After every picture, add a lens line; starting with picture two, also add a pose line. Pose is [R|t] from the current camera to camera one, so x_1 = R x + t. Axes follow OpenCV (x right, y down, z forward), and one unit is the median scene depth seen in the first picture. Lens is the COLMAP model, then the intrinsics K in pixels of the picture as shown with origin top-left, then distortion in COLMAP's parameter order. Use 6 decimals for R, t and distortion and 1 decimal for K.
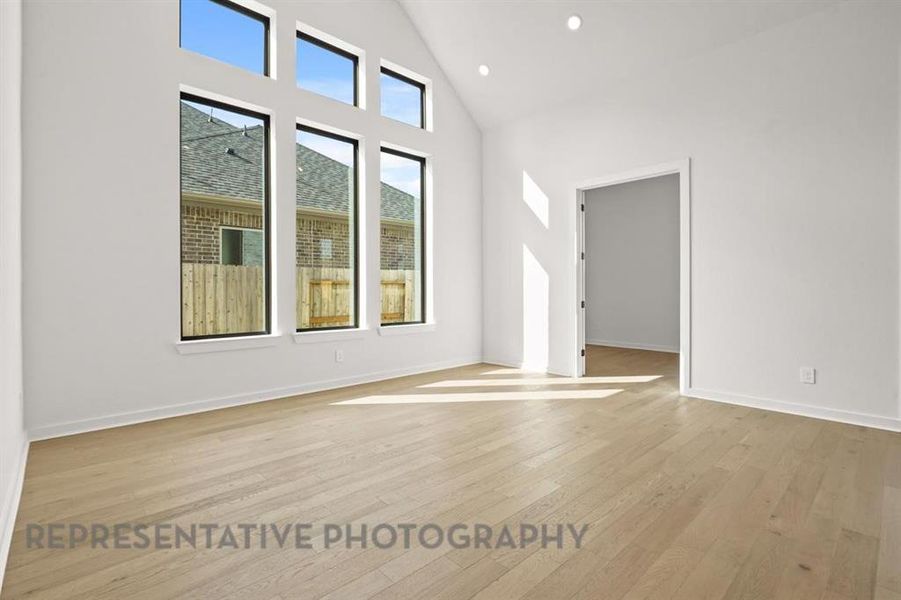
lens RADIAL K [[420.3, 0, 466.3], [0, 420.3, 276.4], [0, 0, 1]] dist [-0.000211, 0.000270]
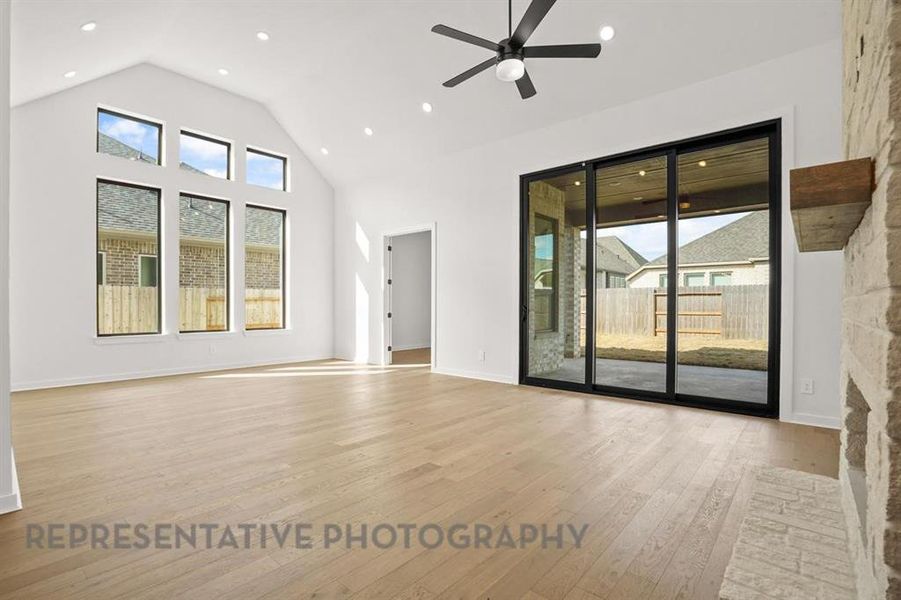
lens RADIAL K [[421.9, 0, 445.1], [0, 421.9, 291.3], [0, 0, 1]] dist [-0.003391, 0.000493]
pose [[0.998325, 0.004729, 0.057654, 0.380032], [-0.004475, 0.999980, -0.004524, -0.010168], [-0.057674, 0.004258, 0.998326, -0.463722]]
